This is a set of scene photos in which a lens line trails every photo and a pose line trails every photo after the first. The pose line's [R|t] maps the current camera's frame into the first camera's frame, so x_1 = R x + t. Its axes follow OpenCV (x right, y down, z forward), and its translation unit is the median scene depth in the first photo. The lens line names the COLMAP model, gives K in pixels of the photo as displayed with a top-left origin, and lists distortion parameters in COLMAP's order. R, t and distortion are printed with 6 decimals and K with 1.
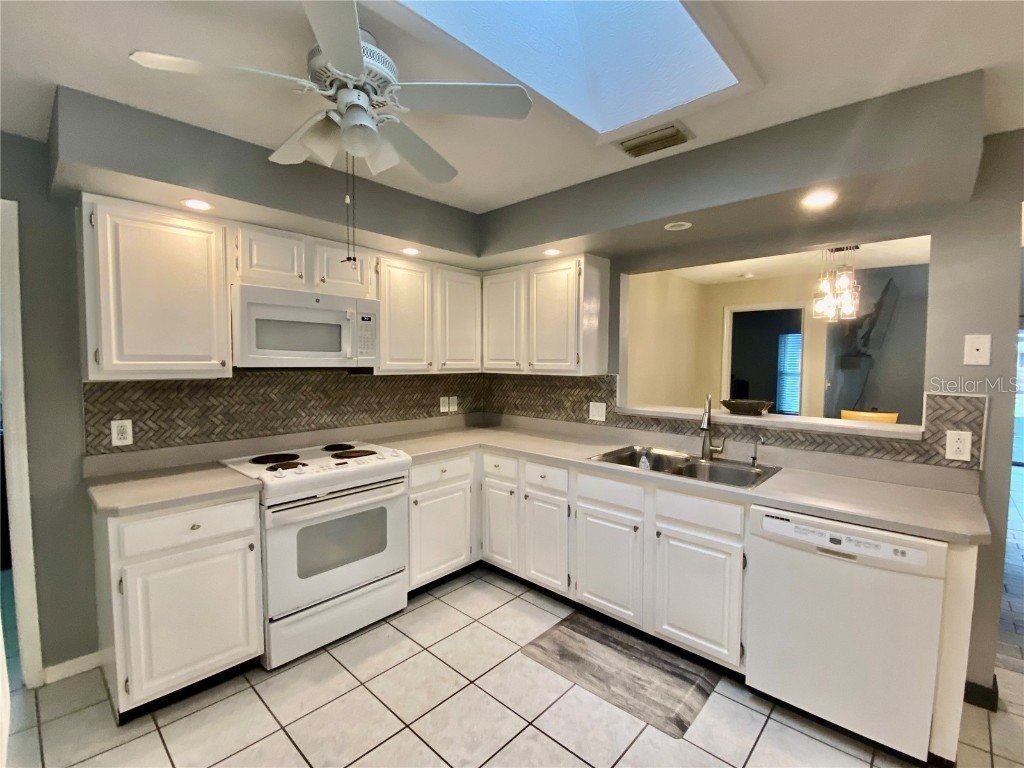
lens RADIAL K [[462.7, 0, 511.4], [0, 462.7, 385.4], [0, 0, 1]] dist [0.005637, -0.001673]
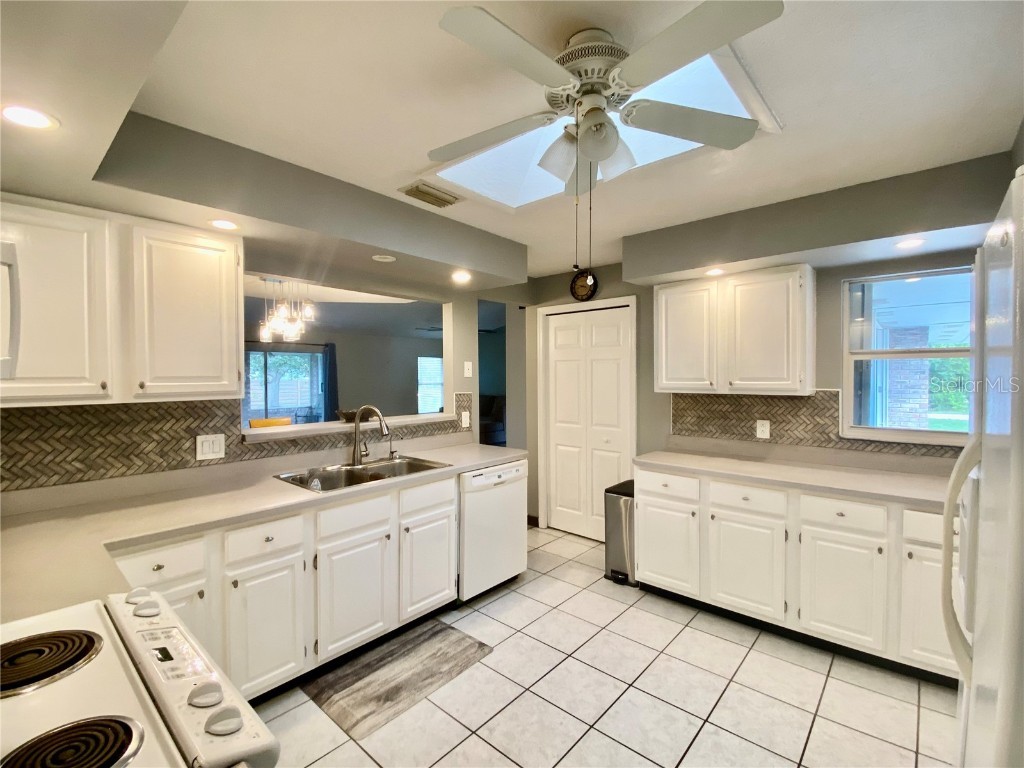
lens RADIAL K [[462.7, 0, 510.8], [0, 462.7, 383.3], [0, 0, 1]] dist [0.005637, -0.001673]
pose [[-0.024288, -0.024319, 0.999409, -0.763679], [0.065537, 0.997515, 0.025866, -0.044715], [-0.997554, 0.066127, -0.022634, 0.708803]]
